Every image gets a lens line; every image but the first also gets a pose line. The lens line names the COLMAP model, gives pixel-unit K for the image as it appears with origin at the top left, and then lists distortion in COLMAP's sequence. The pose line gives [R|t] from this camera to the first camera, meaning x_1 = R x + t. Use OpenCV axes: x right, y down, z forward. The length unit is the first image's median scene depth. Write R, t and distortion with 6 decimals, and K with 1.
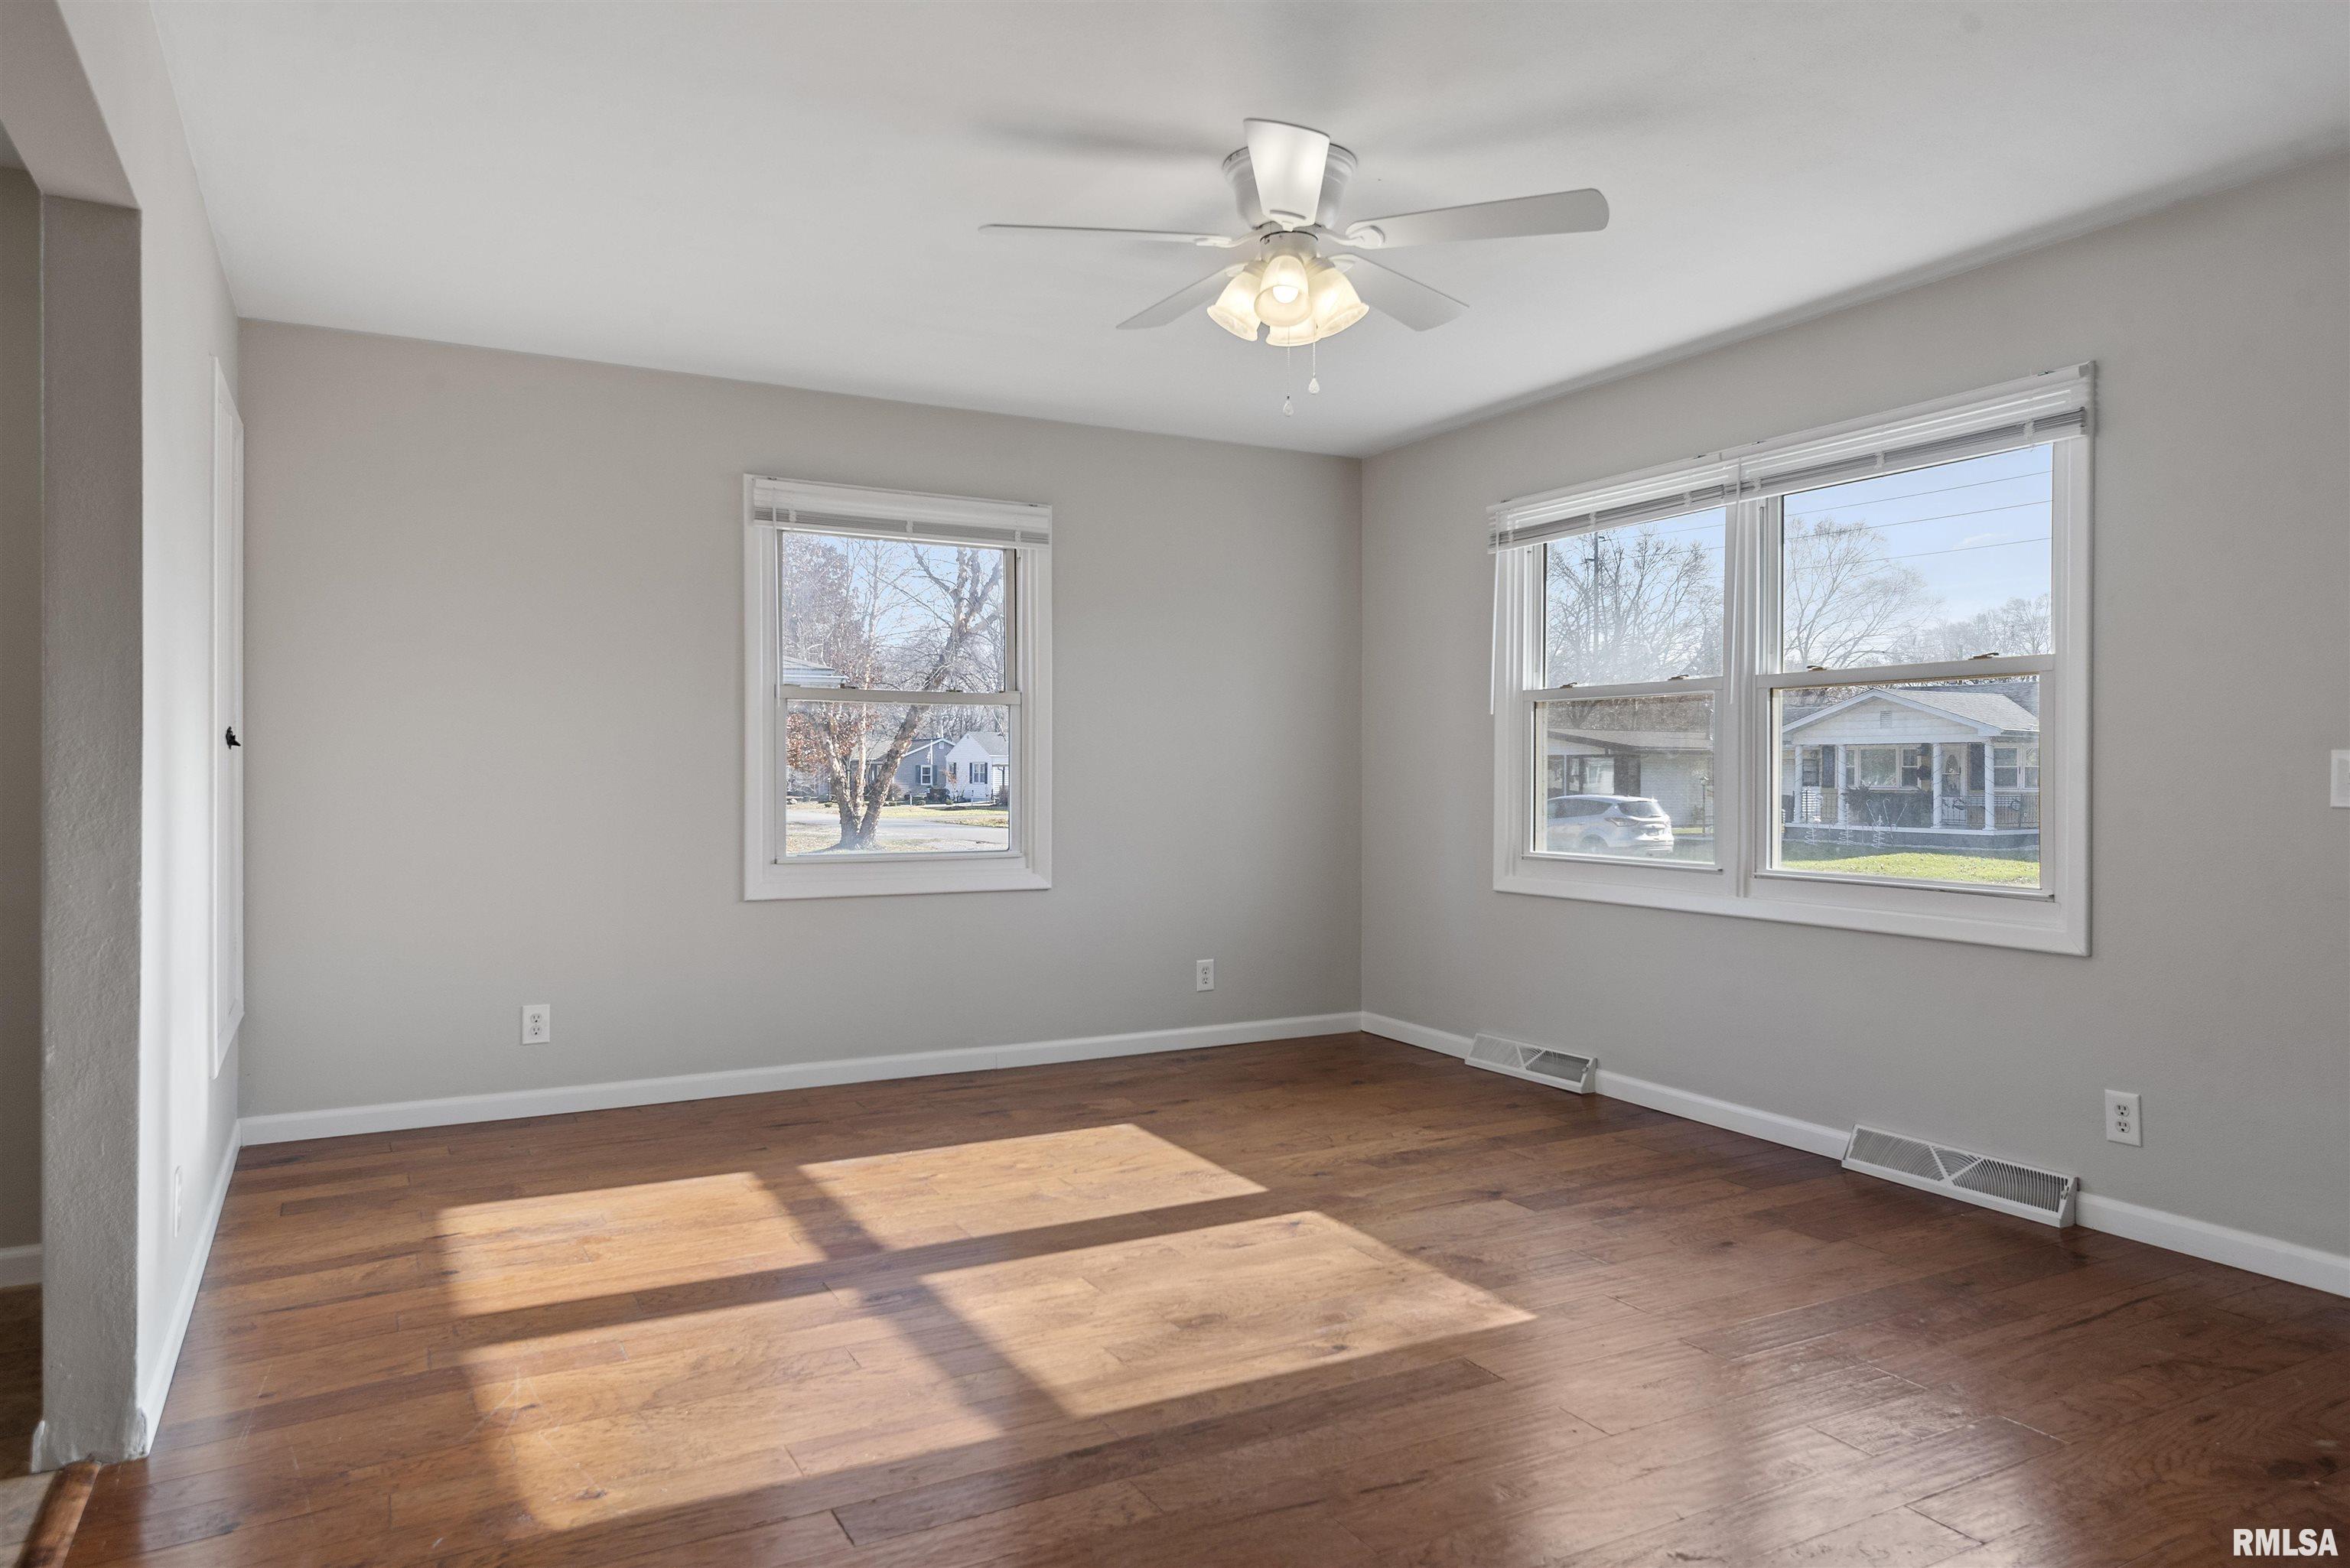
lens RADIAL K [[1526.4, 0, 1185.3], [0, 1526.4, 790.3], [0, 0, 1]] dist [0.038503, -0.005462]
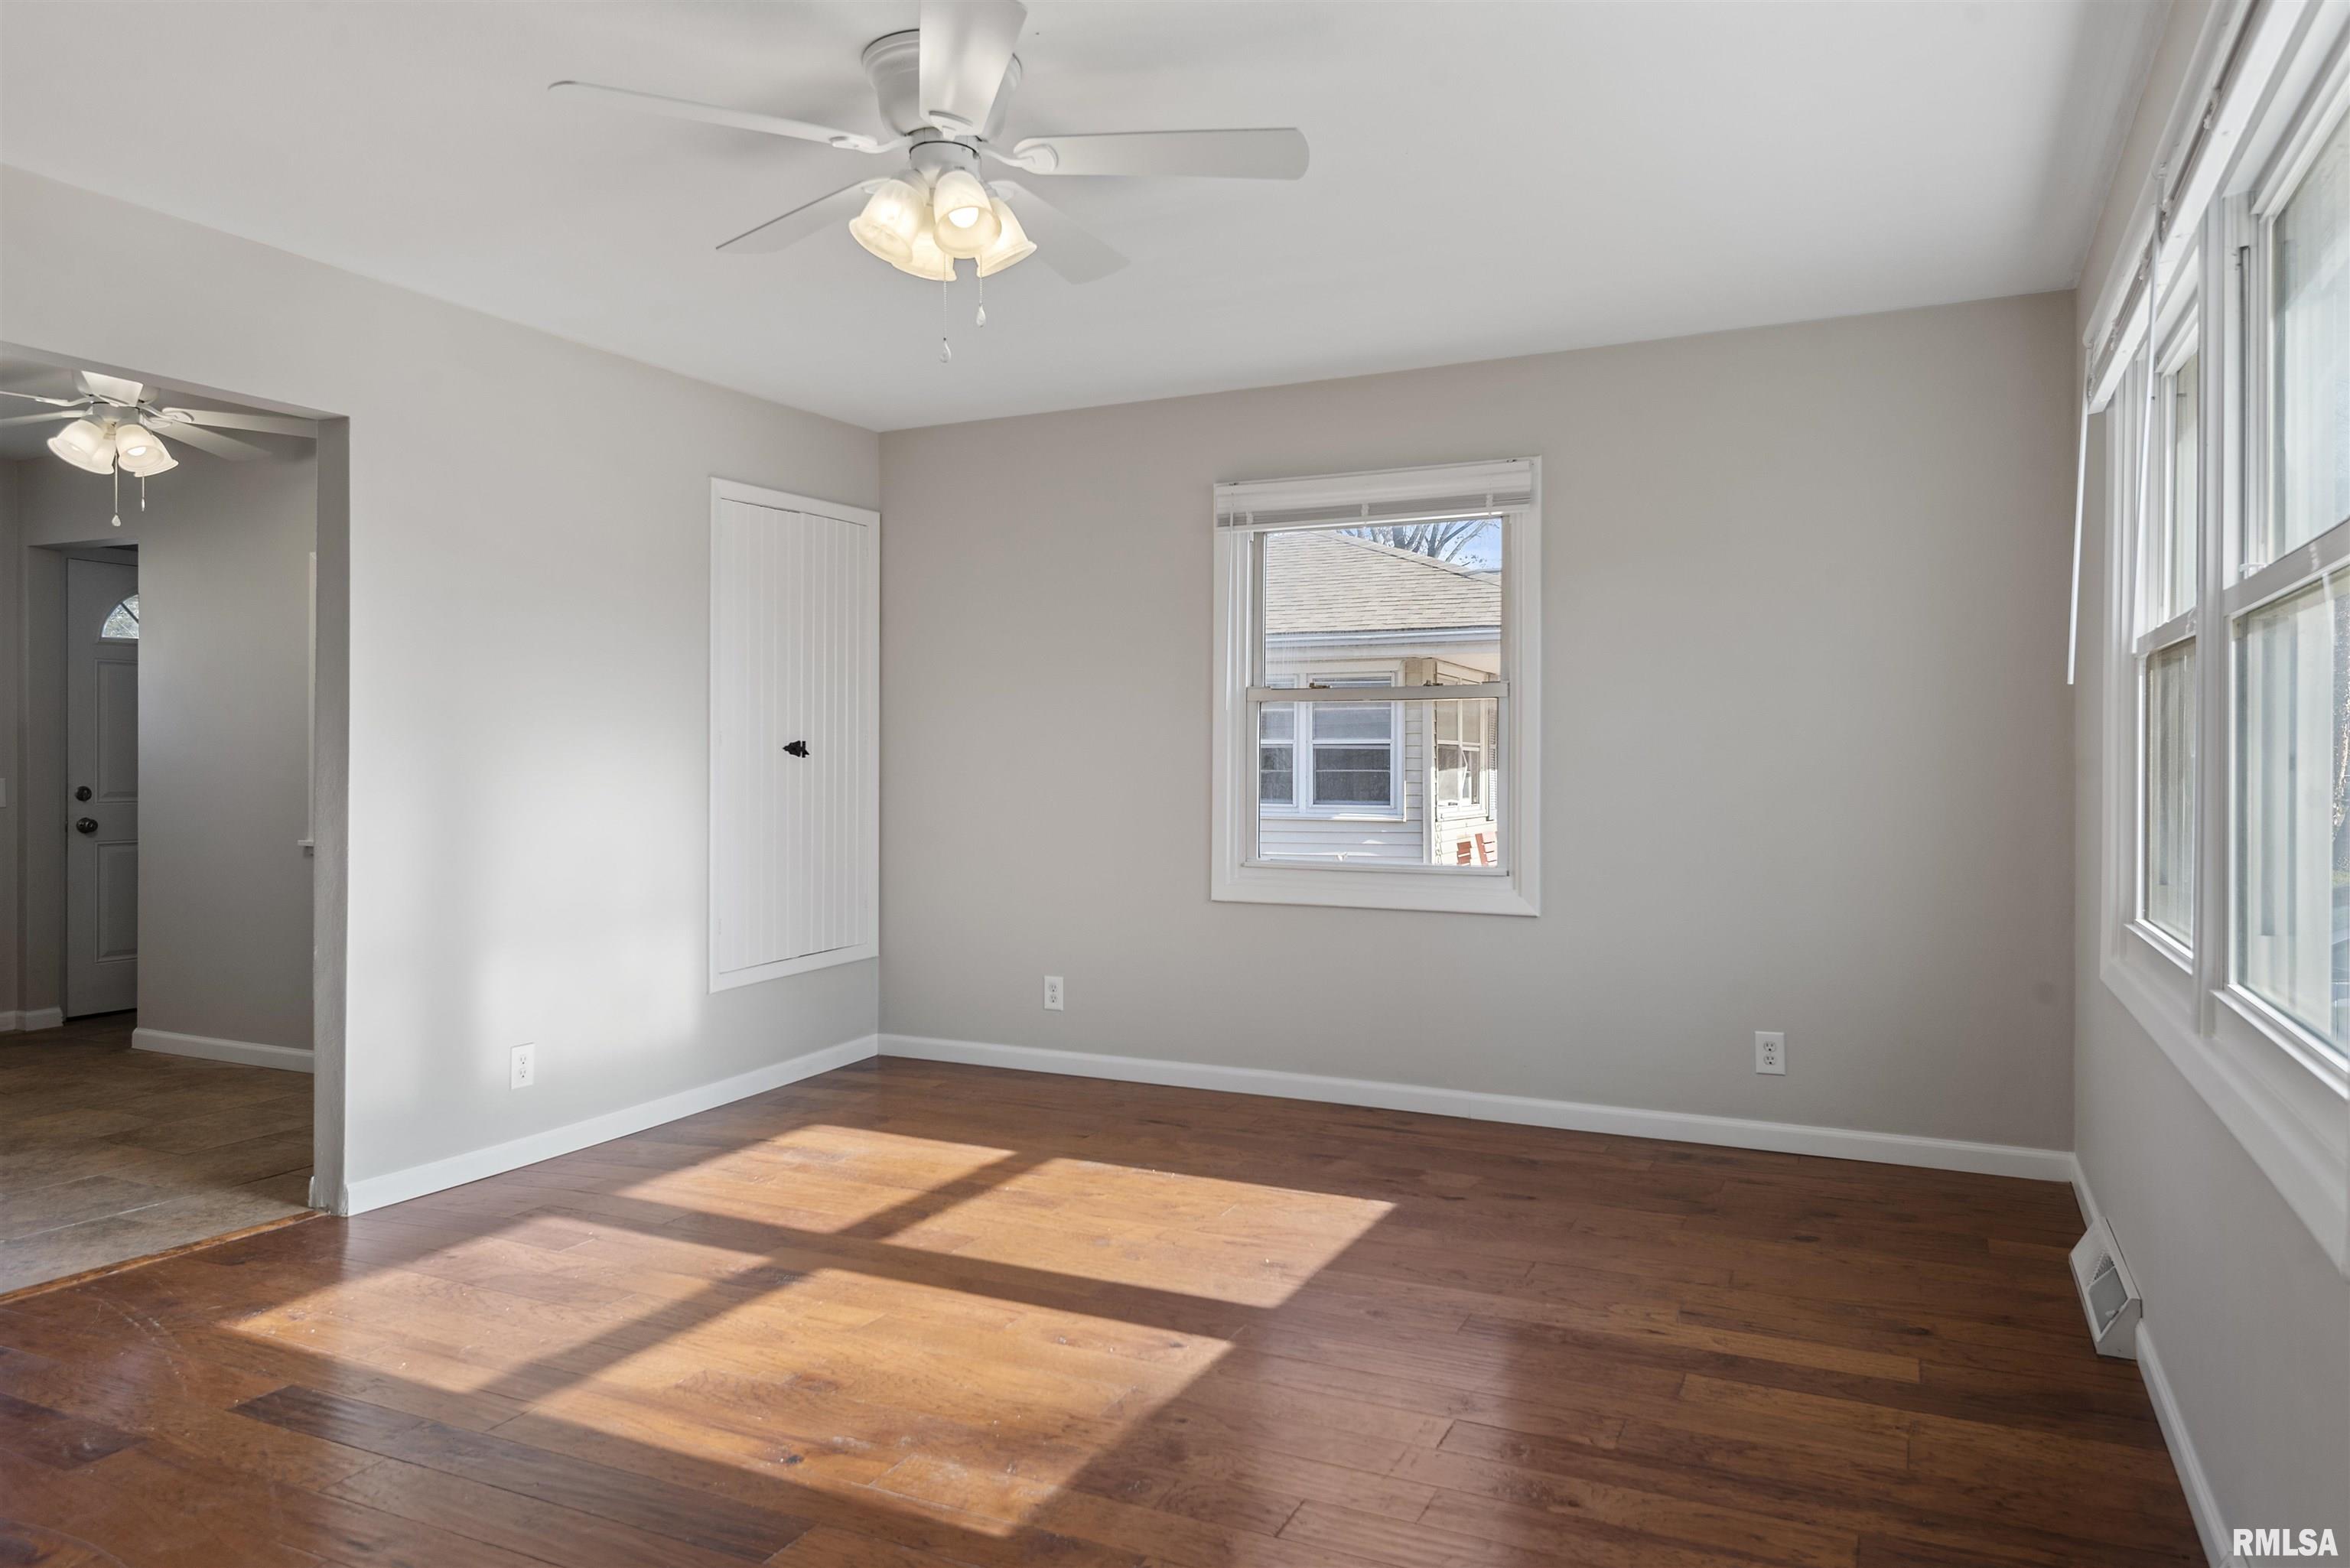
lens RADIAL K [[1526.4, 0, 1170.7], [0, 1526.4, 770.5], [0, 0, 1]] dist [0.038503, -0.005462]
pose [[0.569900, 0.003064, -0.821709, 0.695130], [-0.011619, 0.999923, -0.004329, -0.012799], [0.821632, 0.012015, 0.569891, 0.514979]]
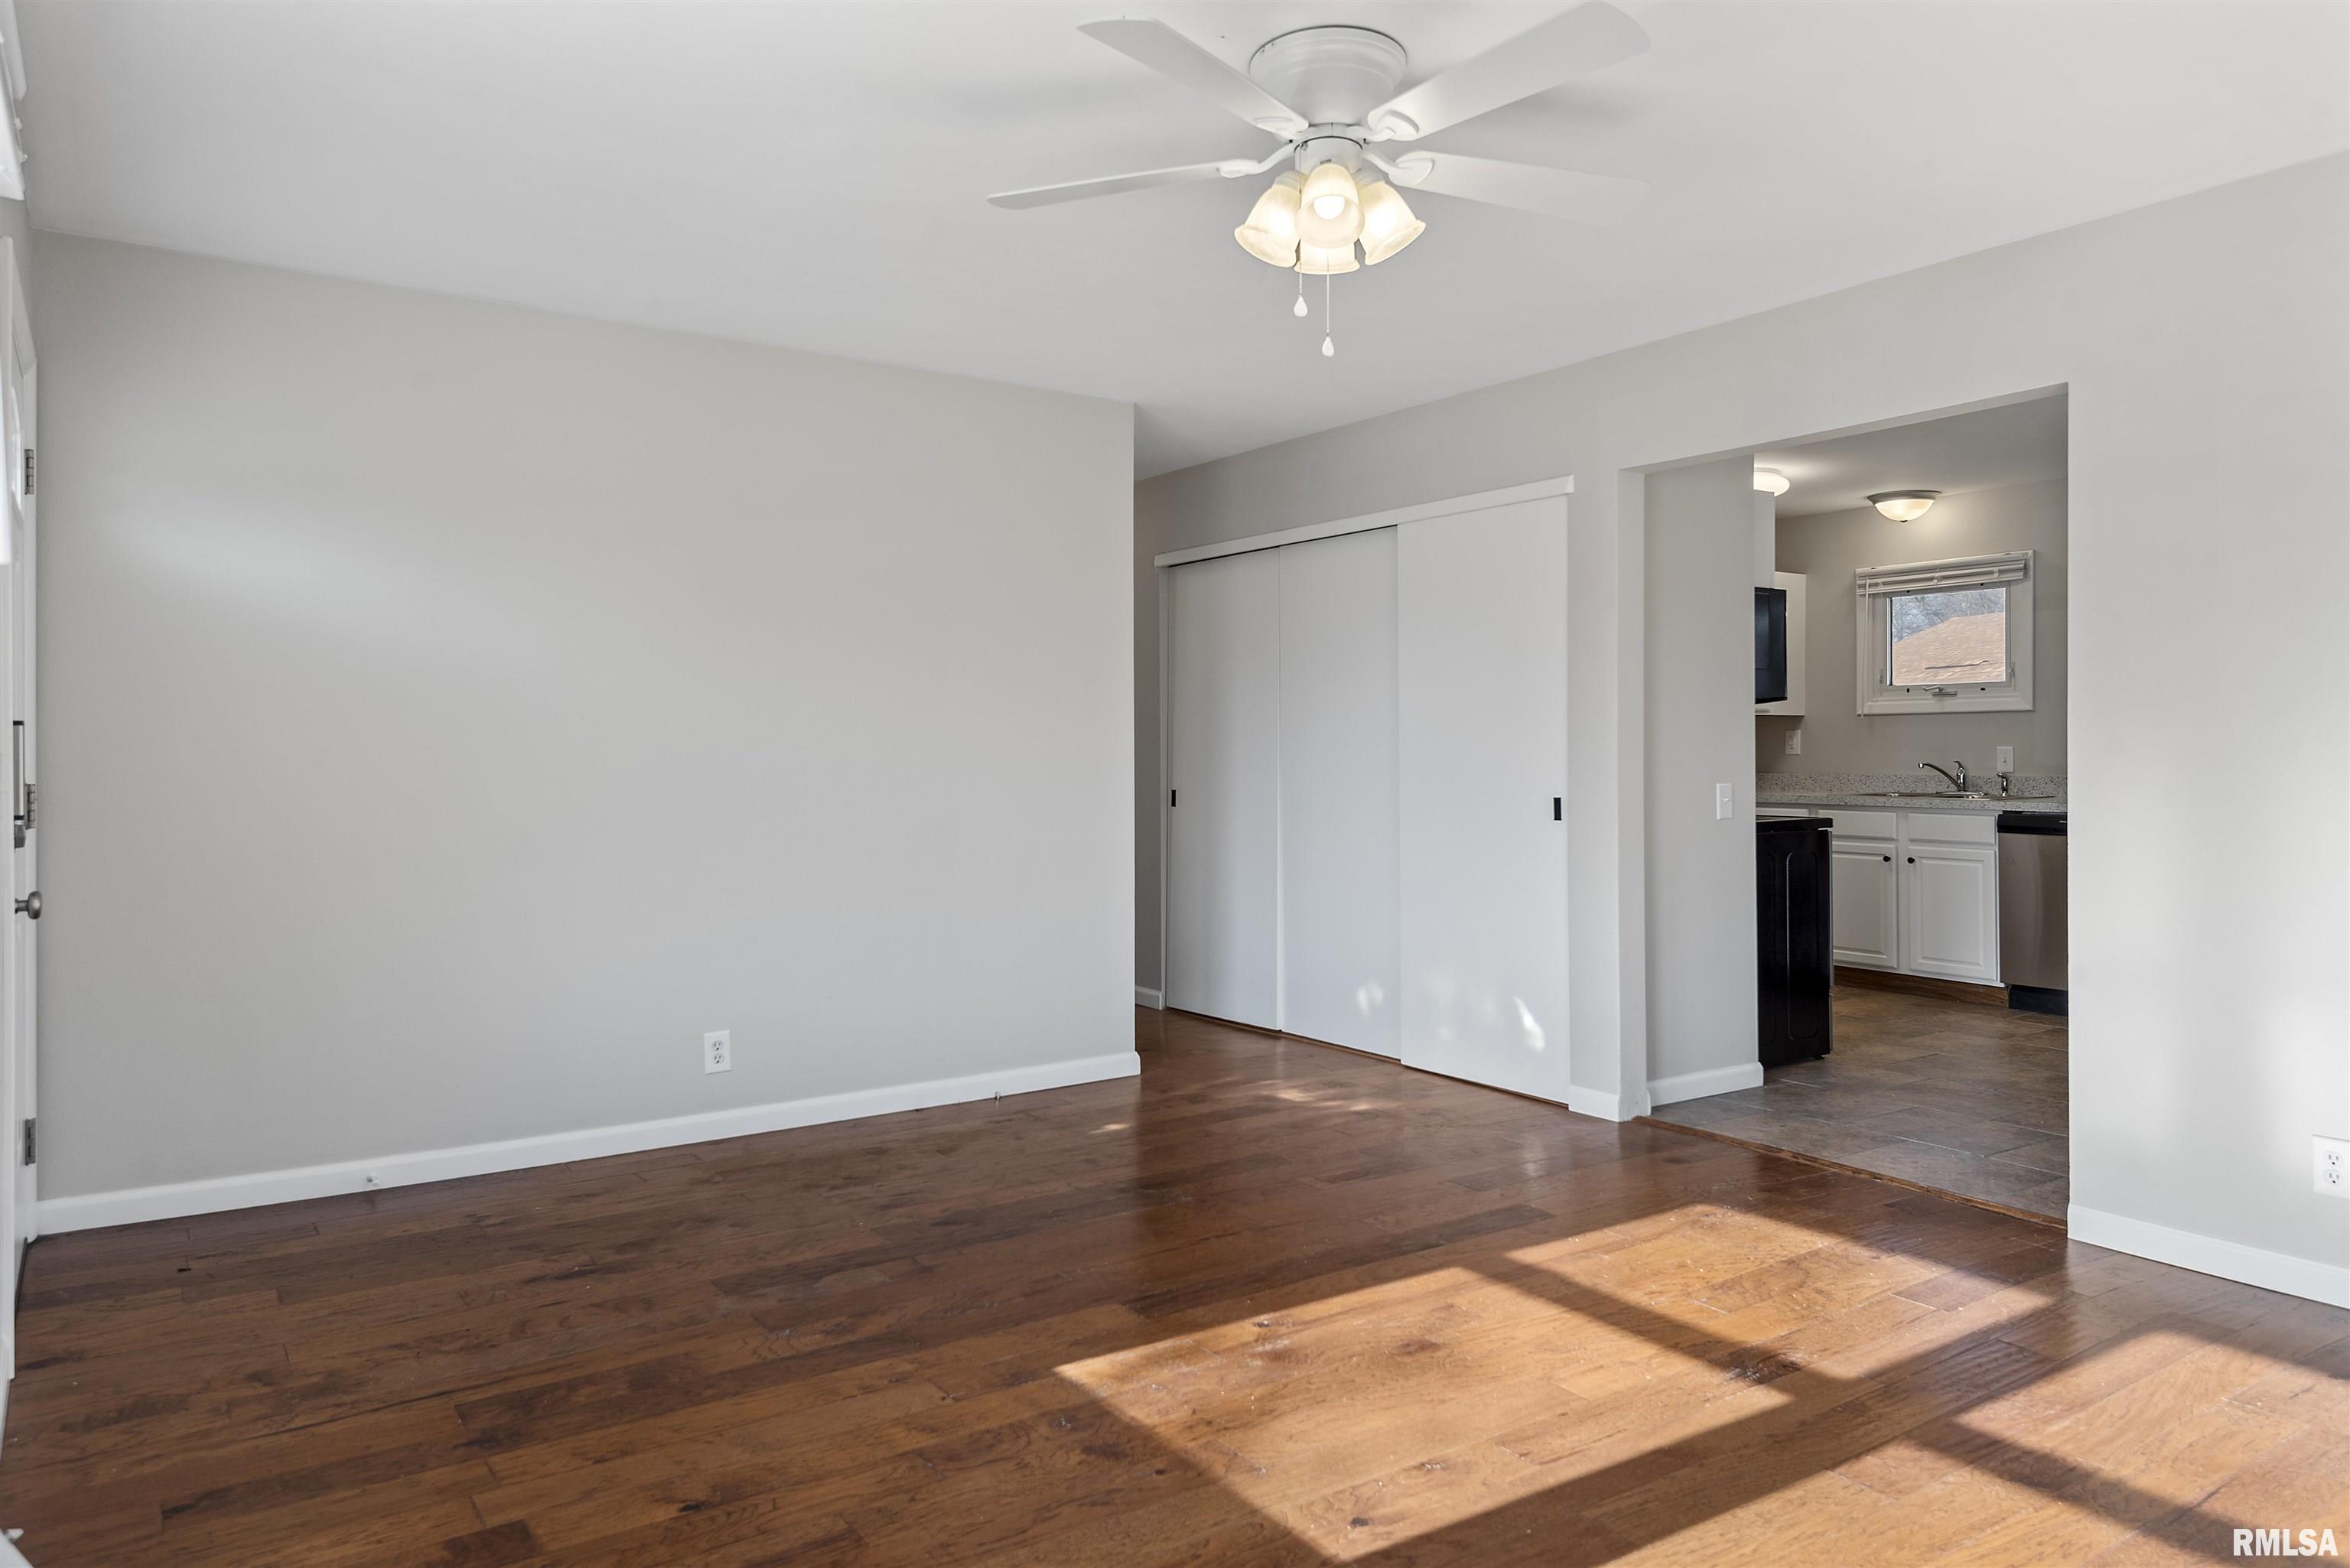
lens RADIAL K [[1526.4, 0, 1204.5], [0, 1526.4, 754.8], [0, 0, 1]] dist [0.038503, -0.005462]
pose [[-0.994111, 0.001041, -0.108362, 0.190904], [-0.000676, 0.999875, 0.015803, -0.030308], [0.108364, 0.015784, -0.993986, 1.529795]]
